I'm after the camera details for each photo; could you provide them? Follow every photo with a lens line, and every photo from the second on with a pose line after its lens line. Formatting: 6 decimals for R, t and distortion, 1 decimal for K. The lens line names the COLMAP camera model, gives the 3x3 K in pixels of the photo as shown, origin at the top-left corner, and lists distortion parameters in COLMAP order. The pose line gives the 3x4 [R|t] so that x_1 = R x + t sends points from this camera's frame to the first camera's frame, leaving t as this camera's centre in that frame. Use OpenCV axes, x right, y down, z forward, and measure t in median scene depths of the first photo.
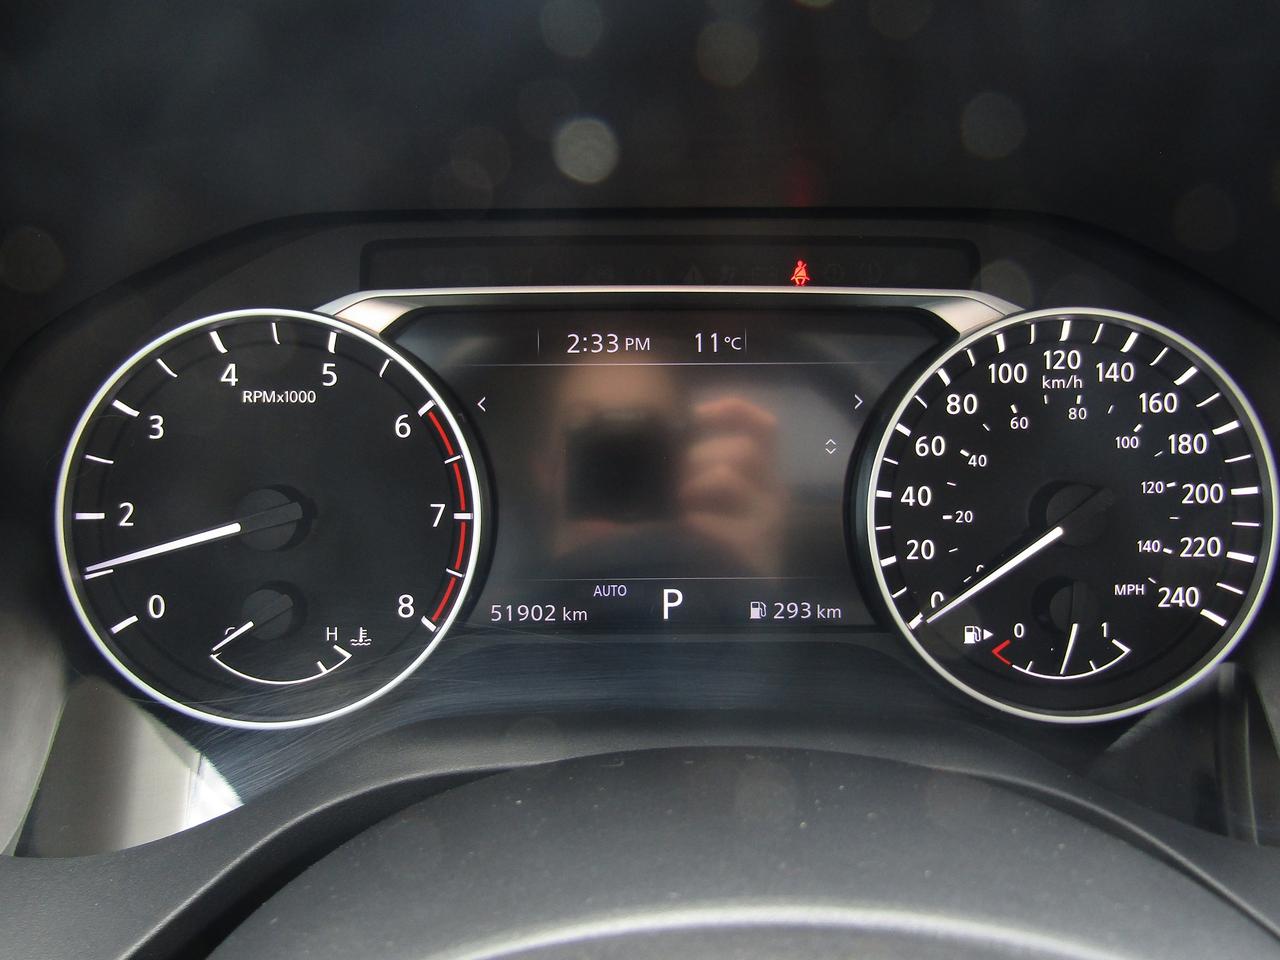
lens RADIAL K [[915.8, 0, 640.0], [0, 915.8, 480.0], [0, 0, 1]] dist [-0.001868, -0.000221]
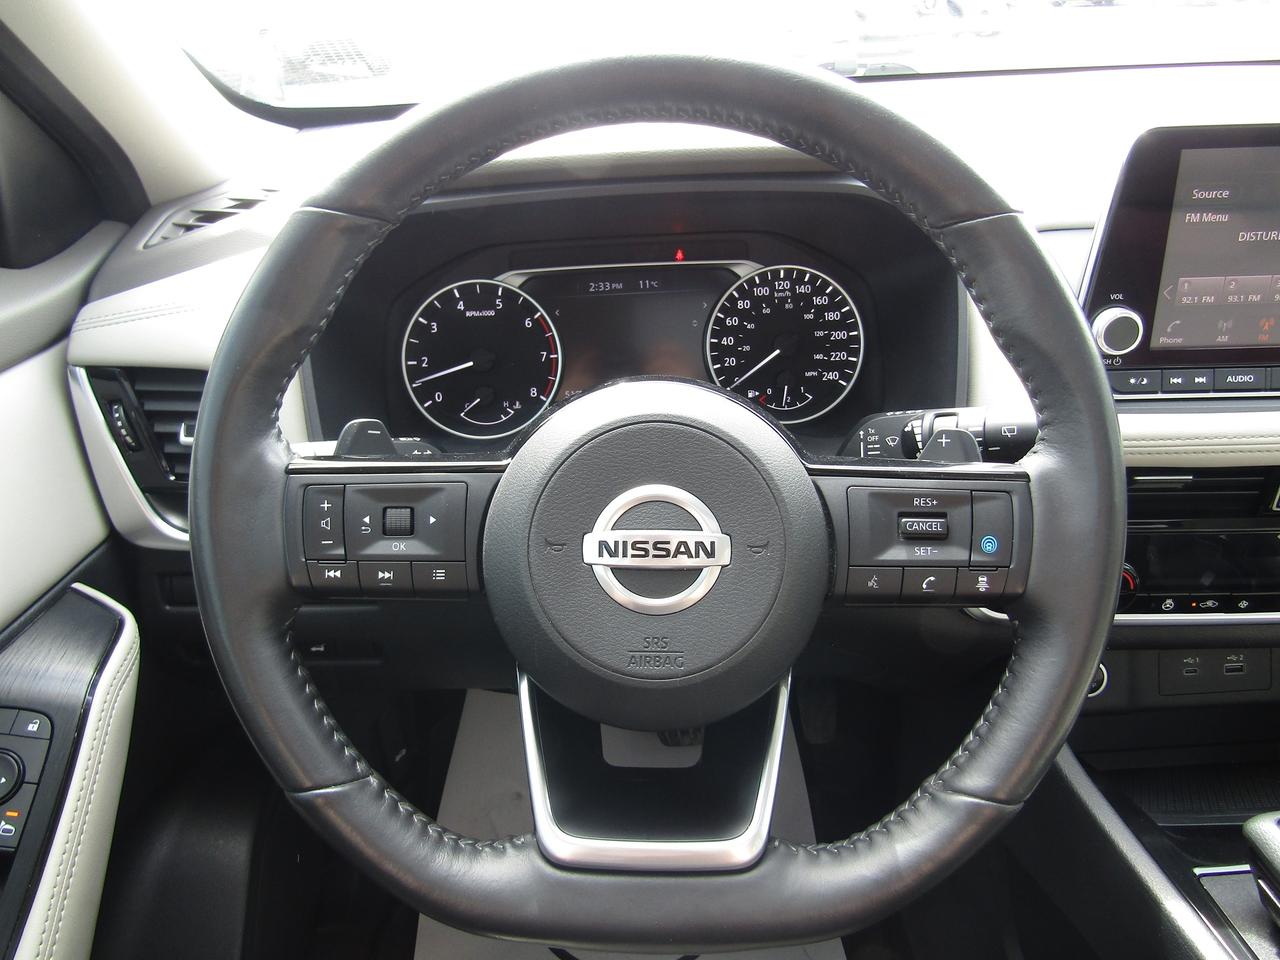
lens RADIAL K [[915.8, 0, 640.0], [0, 915.8, 480.0], [0, 0, 1]] dist [-0.001868, -0.000221]
pose [[0.998871, -0.046807, 0.008168, 0.014806], [0.045710, 0.993555, 0.103724, 0.129806], [-0.012970, -0.103234, 0.994573, -1.638099]]
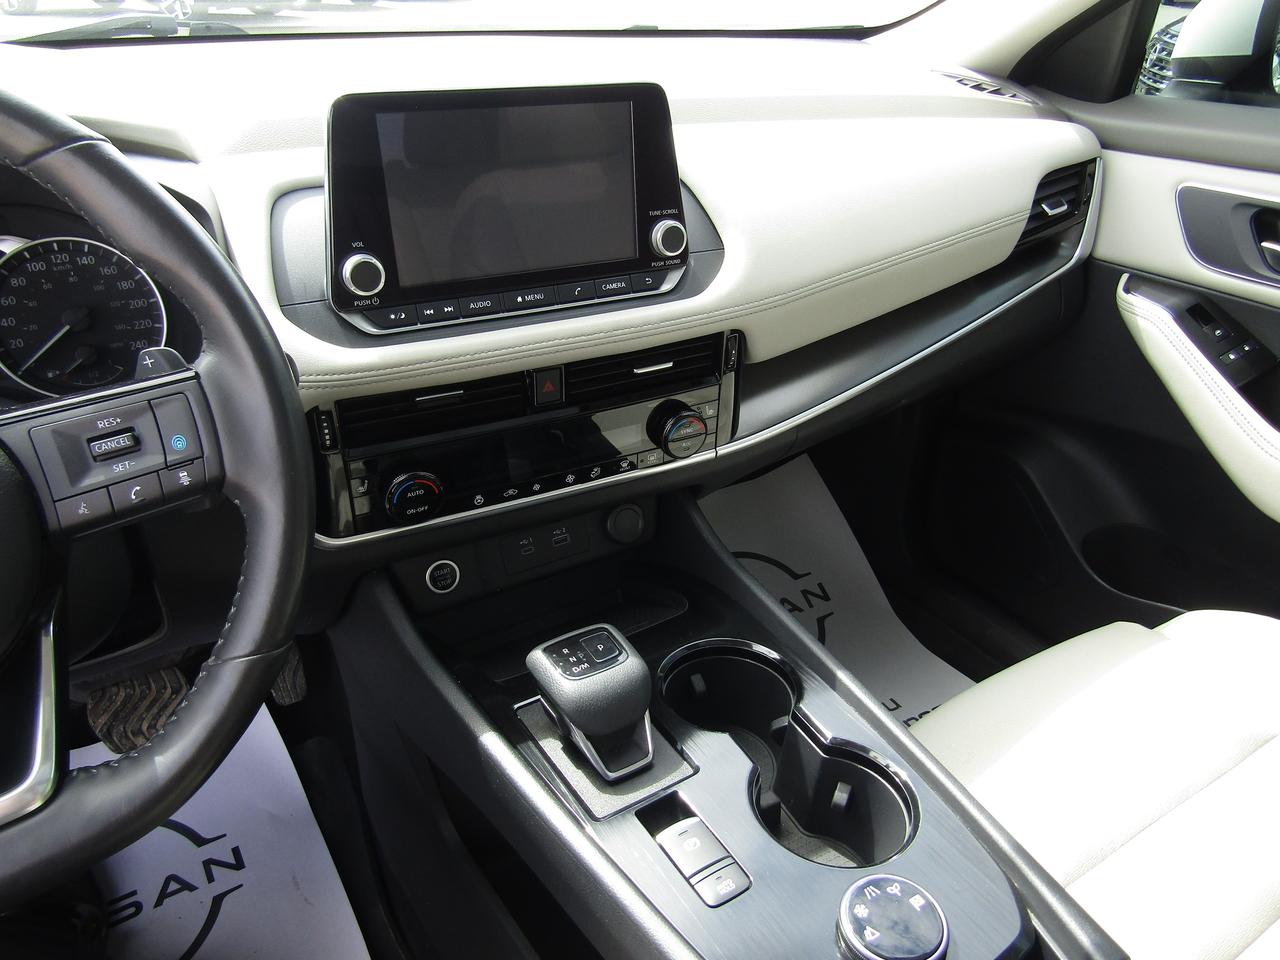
lens RADIAL K [[915.8, 0, 640.0], [0, 915.8, 480.0], [0, 0, 1]] dist [-0.001868, -0.000221]
pose [[0.858541, -0.238471, 0.453916, 0.550930], [0.164919, 0.966653, 0.195916, 0.229390], [-0.485499, -0.093343, 0.869240, -2.030312]]
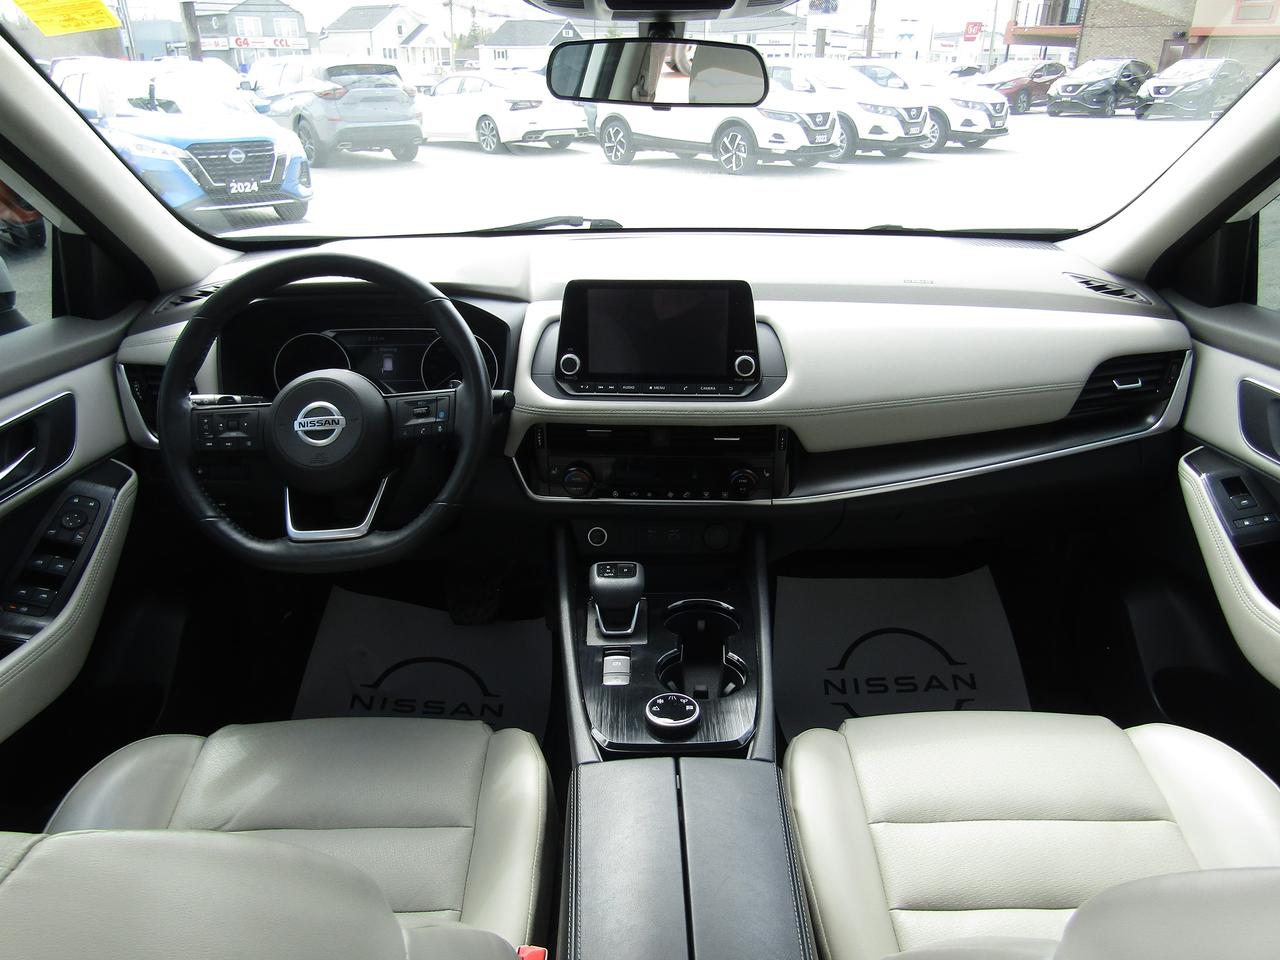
lens RADIAL K [[915.8, 0, 640.0], [0, 915.8, 480.0], [0, 0, 1]] dist [-0.001868, -0.000221]
pose [[0.999988, -0.004823, 0.000144, 1.533514], [0.004819, 0.999727, 0.022848, 0.569960], [-0.000254, -0.022847, 0.999739, -4.437042]]
